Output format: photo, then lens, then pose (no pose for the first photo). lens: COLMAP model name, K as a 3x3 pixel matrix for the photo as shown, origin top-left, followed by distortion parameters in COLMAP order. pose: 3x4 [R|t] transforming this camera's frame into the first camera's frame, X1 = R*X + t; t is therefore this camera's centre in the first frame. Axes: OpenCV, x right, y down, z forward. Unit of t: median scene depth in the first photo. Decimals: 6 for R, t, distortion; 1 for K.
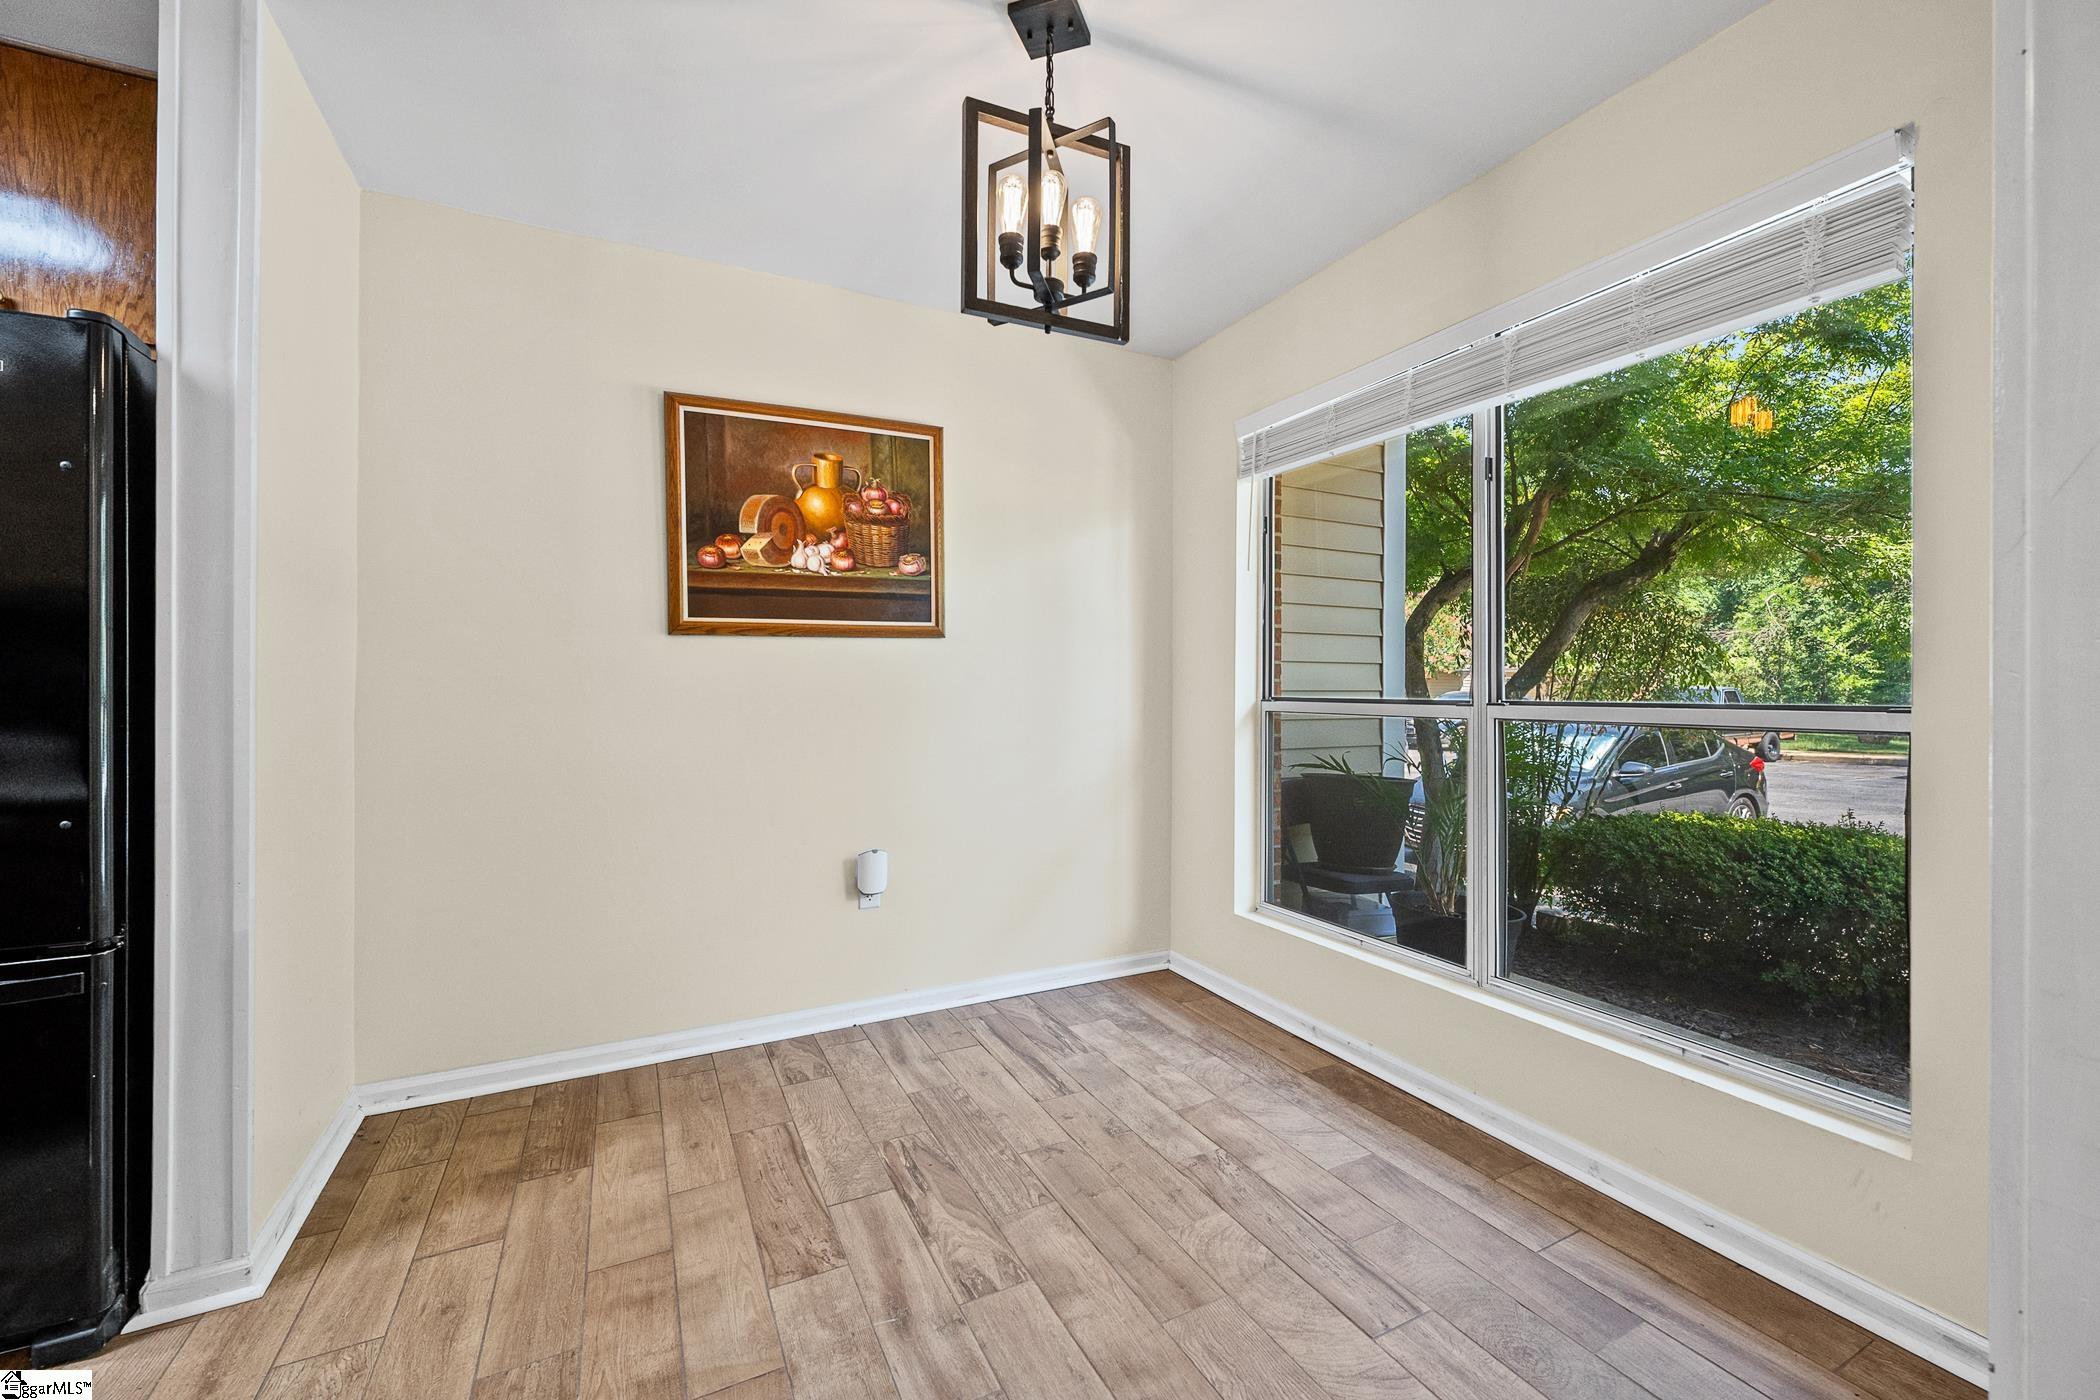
lens RADIAL K [[836.1, 0, 1043.1], [0, 836.1, 684.4], [0, 0, 1]] dist [0.003576, -0.002015]
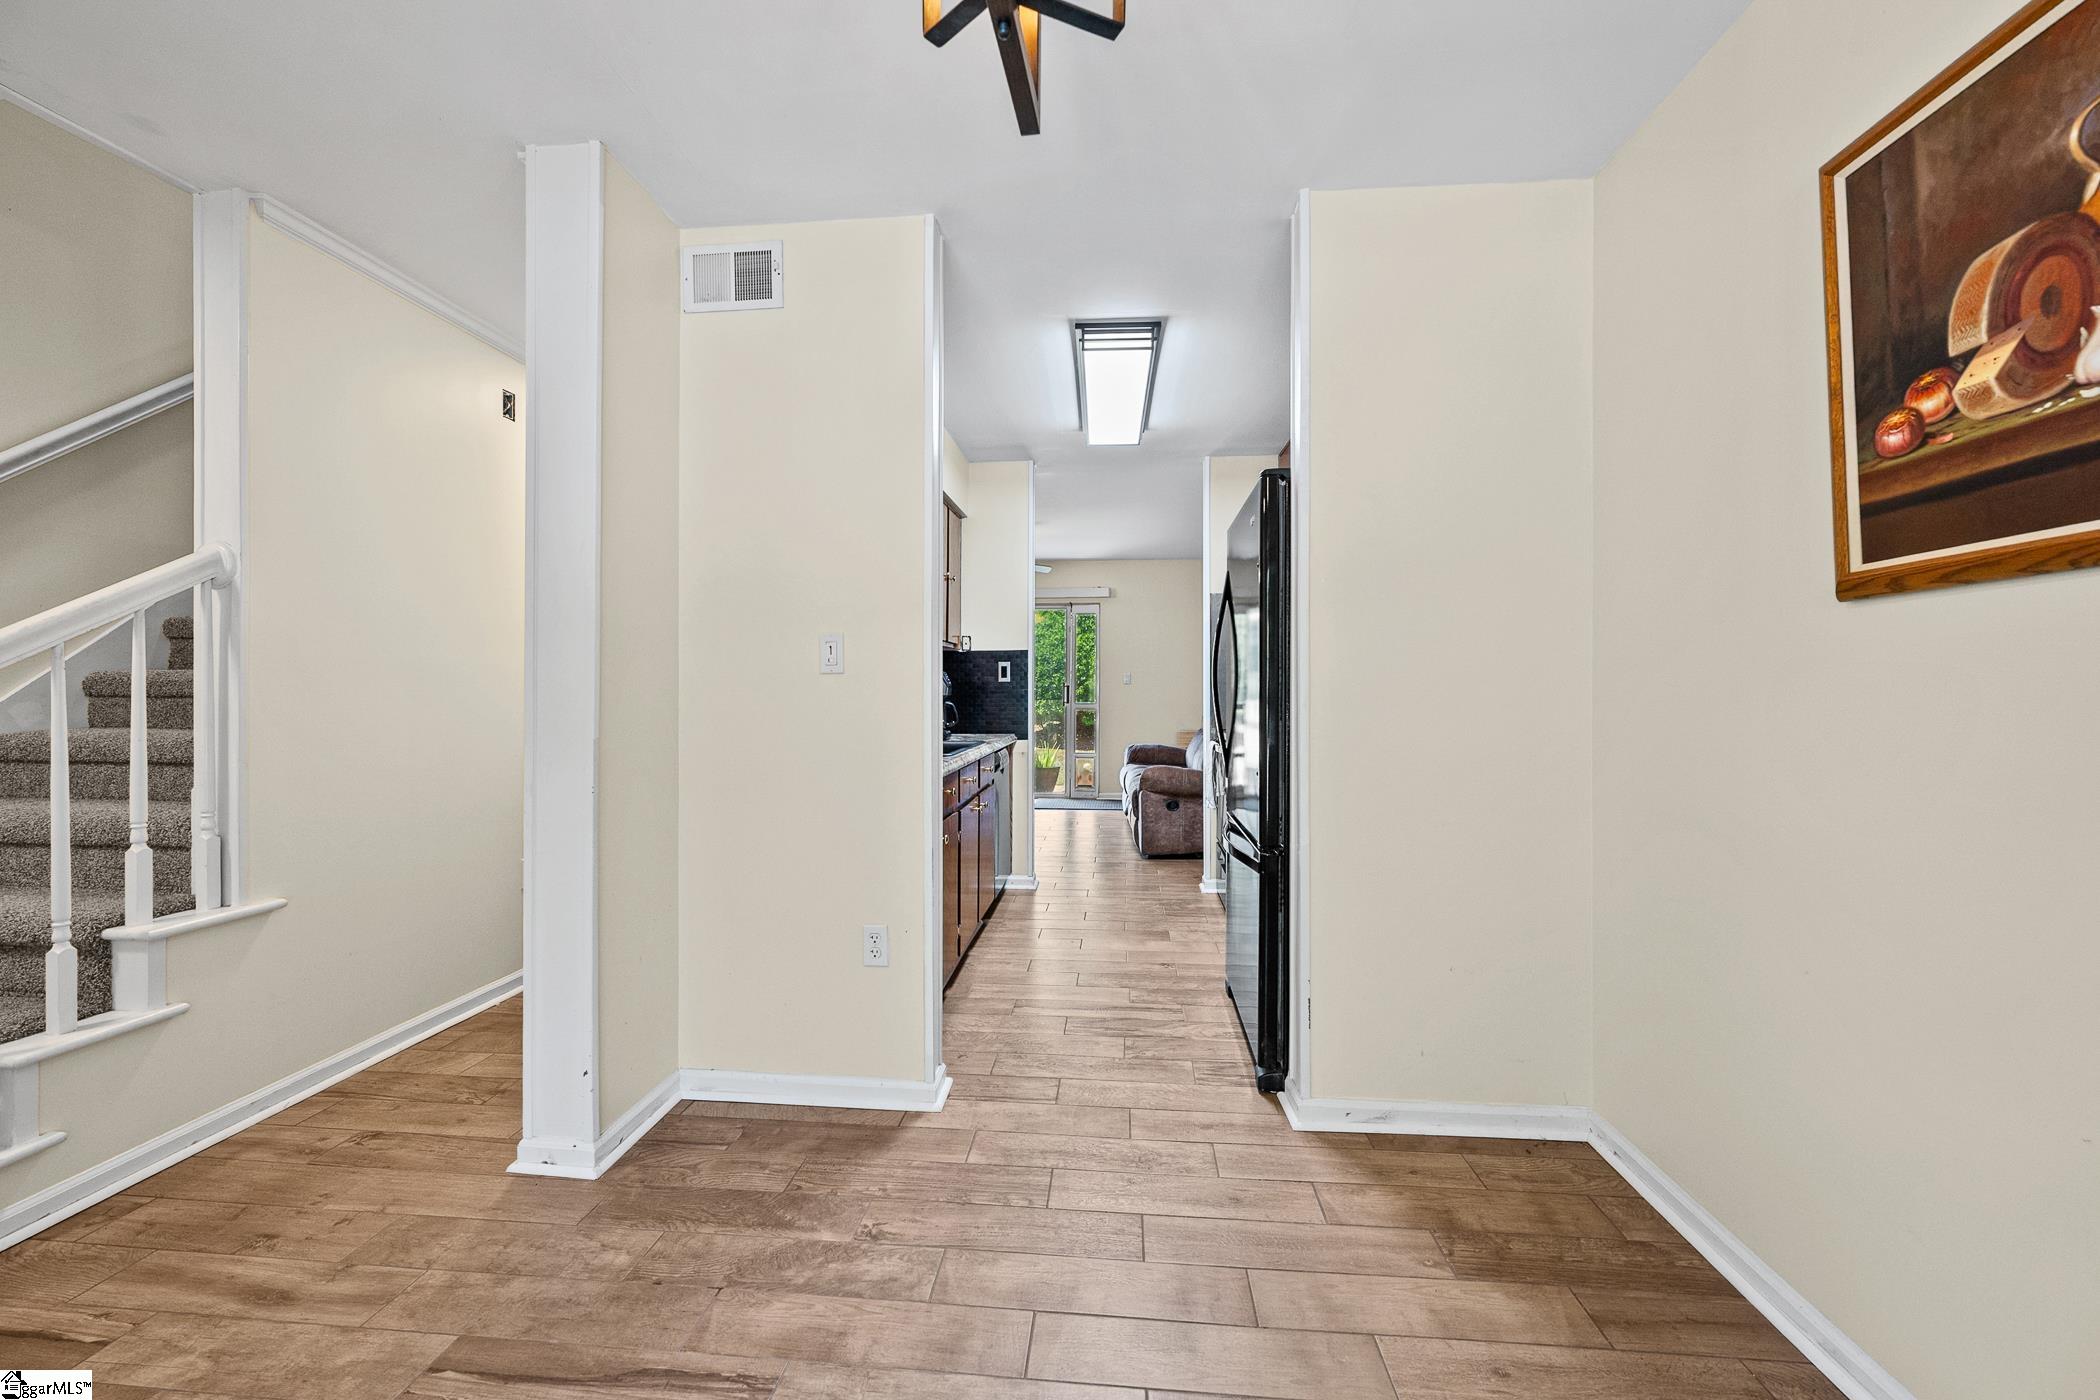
lens RADIAL K [[836.1, 0, 1053.8], [0, 836.1, 689.9], [0, 0, 1]] dist [0.003576, -0.002015]
pose [[-0.520721, -0.002423, -0.853723, 0.281128], [-0.000184, 0.999996, -0.002725, -0.000078], [0.853727, -0.001262, -0.520720, 0.831350]]
